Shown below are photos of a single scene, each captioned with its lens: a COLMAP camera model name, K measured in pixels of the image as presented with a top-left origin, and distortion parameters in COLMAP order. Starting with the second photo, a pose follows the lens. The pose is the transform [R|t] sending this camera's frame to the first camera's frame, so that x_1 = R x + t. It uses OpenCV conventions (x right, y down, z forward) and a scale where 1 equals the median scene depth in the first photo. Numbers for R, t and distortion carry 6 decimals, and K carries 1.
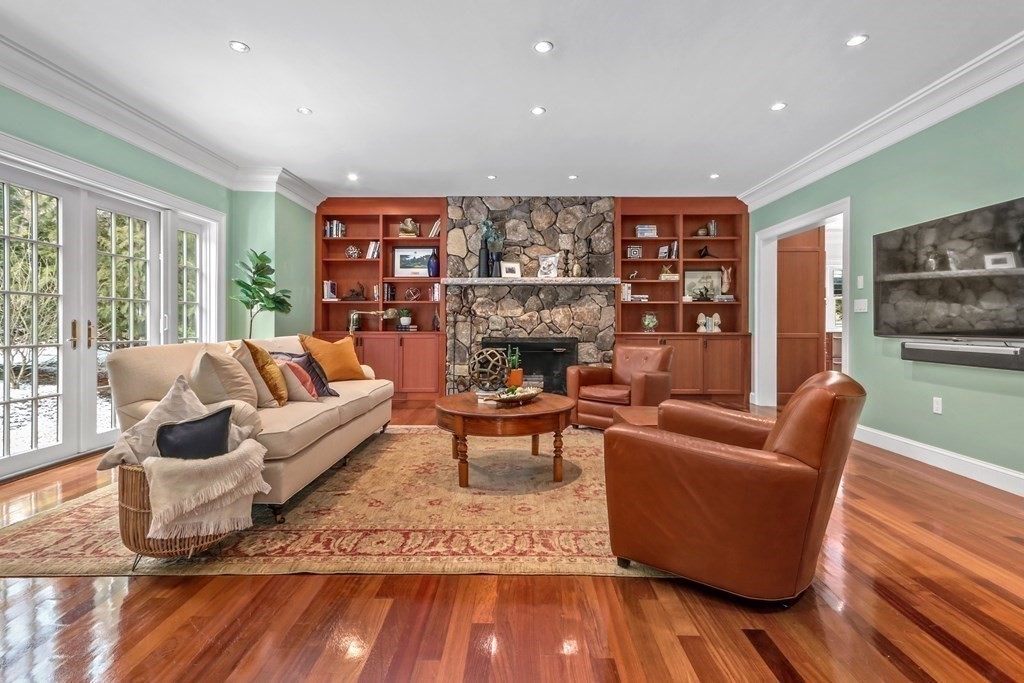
lens RADIAL K [[485.8, 0, 514.1], [0, 485.8, 318.0], [0, 0, 1]] dist [0.021594, -0.000144]
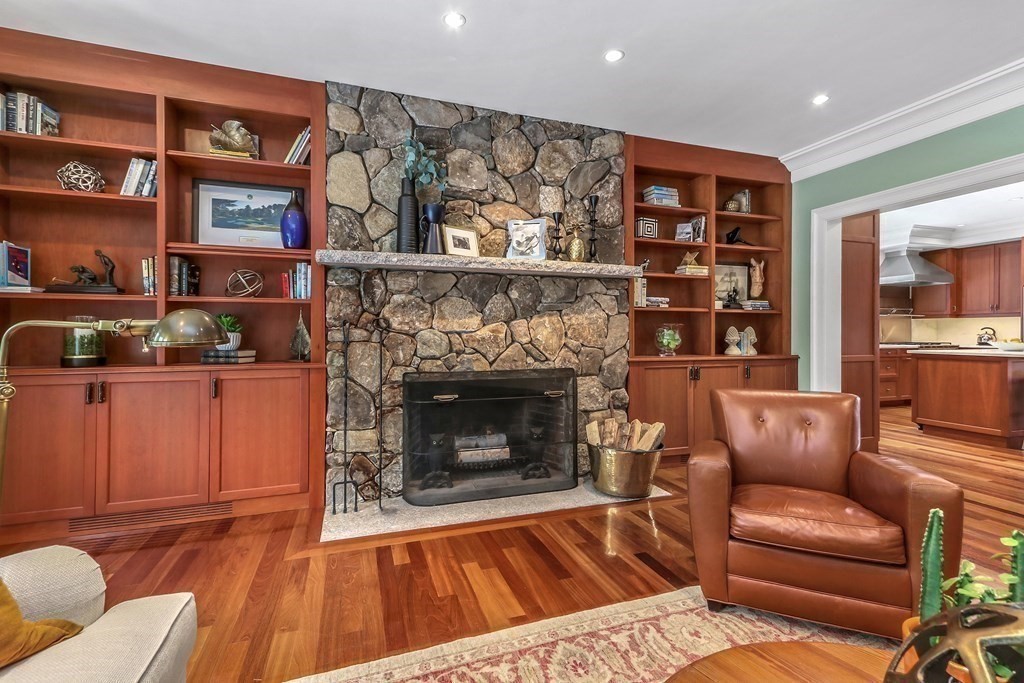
lens RADIAL K [[469.5, 0, 512.8], [0, 469.5, 329.4], [0, 0, 1]] dist [0.022007, -0.000012]
pose [[0.939853, 0.001827, 0.341576, -0.124333], [-0.003094, 0.999990, 0.003166, -0.007074], [-0.341566, -0.004032, 0.939849, 0.497045]]
